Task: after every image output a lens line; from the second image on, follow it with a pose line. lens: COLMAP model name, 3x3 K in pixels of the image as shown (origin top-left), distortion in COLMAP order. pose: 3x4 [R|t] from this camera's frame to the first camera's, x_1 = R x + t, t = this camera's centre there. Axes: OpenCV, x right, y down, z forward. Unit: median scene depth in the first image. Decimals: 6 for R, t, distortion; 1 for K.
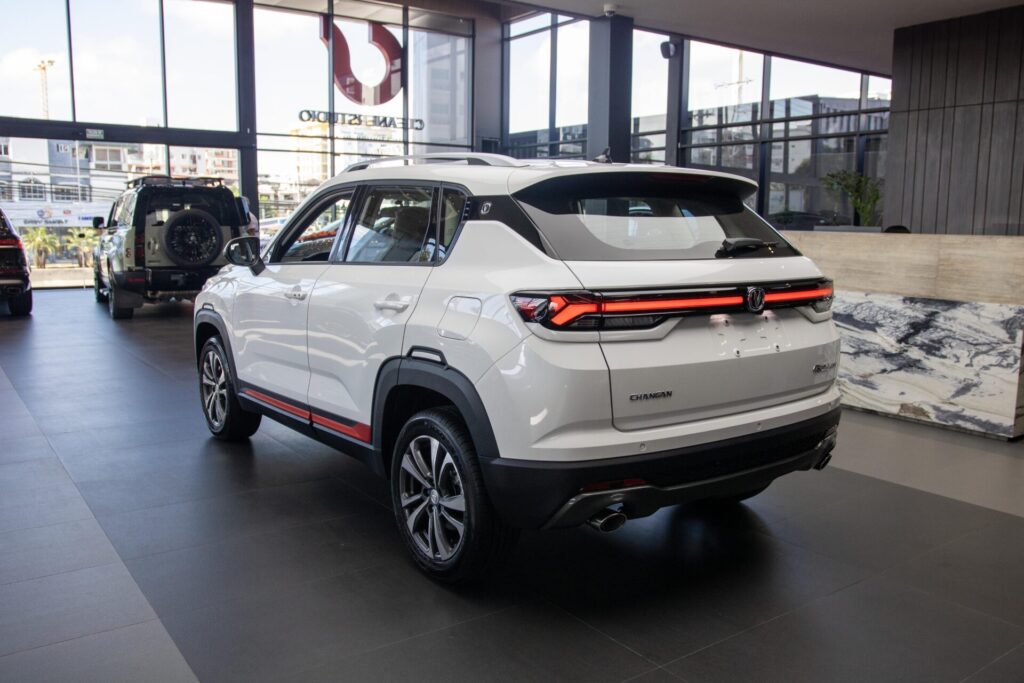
lens RADIAL K [[862.5, 0, 512.0], [0, 862.5, 341.5], [0, 0, 1]] dist [-0.086237, 0.079570]
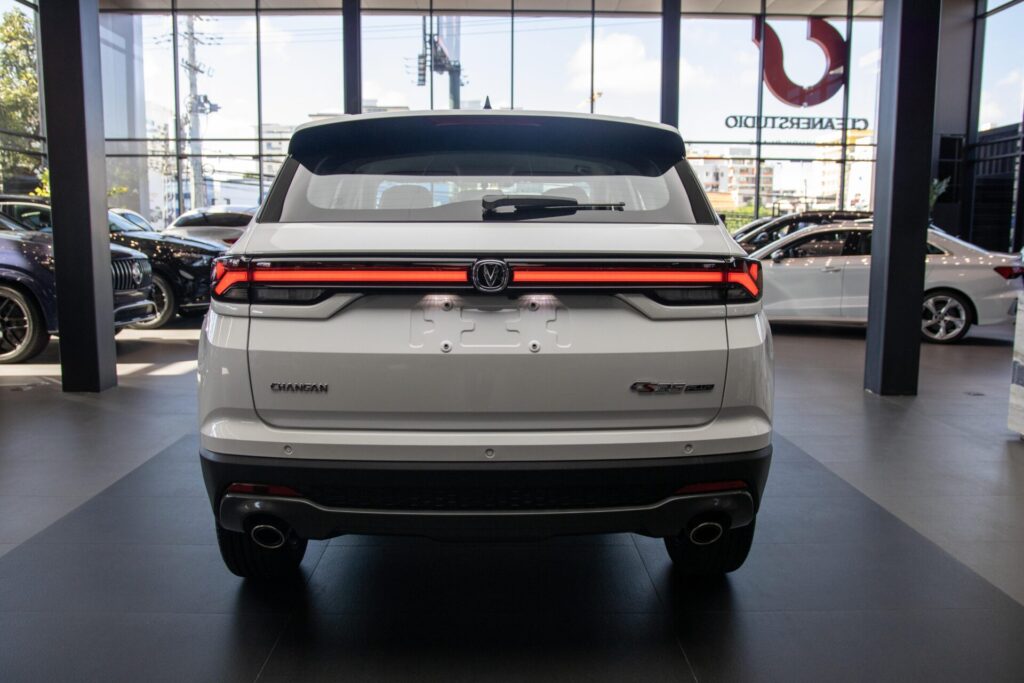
lens RADIAL K [[862.5, 0, 512.0], [0, 862.5, 341.5], [0, 0, 1]] dist [-0.086237, 0.079570]
pose [[0.827467, 0.065298, -0.557705, 0.108291], [-0.075821, 0.997112, 0.004250, 0.000216], [0.556372, 0.038769, 0.830028, 0.062284]]
